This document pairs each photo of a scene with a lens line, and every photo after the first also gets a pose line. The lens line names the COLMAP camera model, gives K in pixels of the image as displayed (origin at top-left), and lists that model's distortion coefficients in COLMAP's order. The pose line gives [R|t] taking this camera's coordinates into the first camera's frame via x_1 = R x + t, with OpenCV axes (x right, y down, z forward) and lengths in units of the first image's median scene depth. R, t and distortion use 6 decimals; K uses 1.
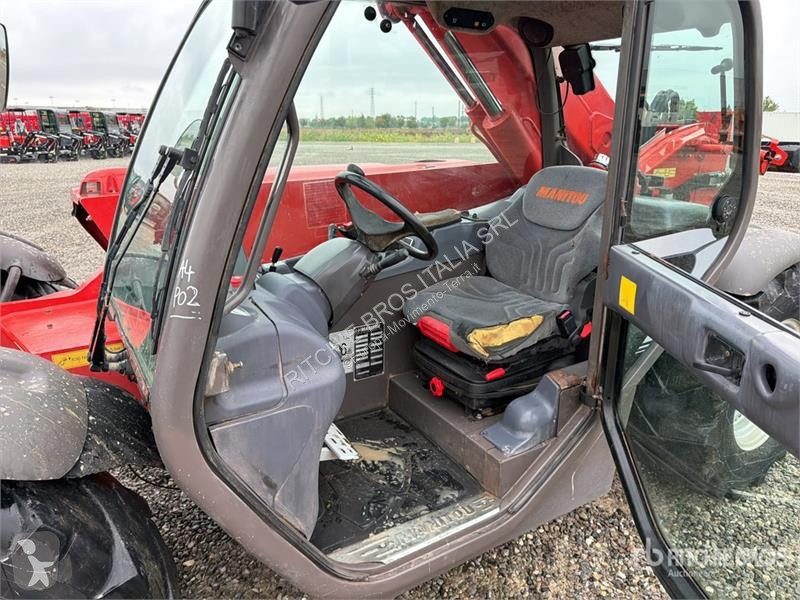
lens RADIAL K [[565.2, 0, 399.5], [0, 565.2, 306.2], [0, 0, 1]] dist [0.051833, -0.054621]
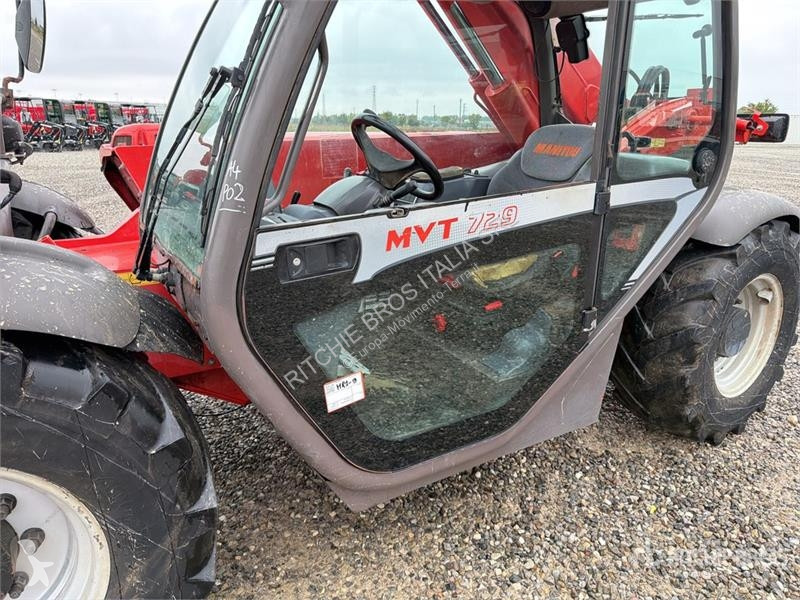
lens RADIAL K [[565.2, 0, 399.0], [0, 565.2, 297.0], [0, 0, 1]] dist [0.051833, -0.054621]
pose [[0.999900, 0.014101, 0.001129, -0.014052], [-0.014087, 0.999835, -0.011491, 0.101752], [-0.001290, 0.011474, 0.999933, -0.087120]]
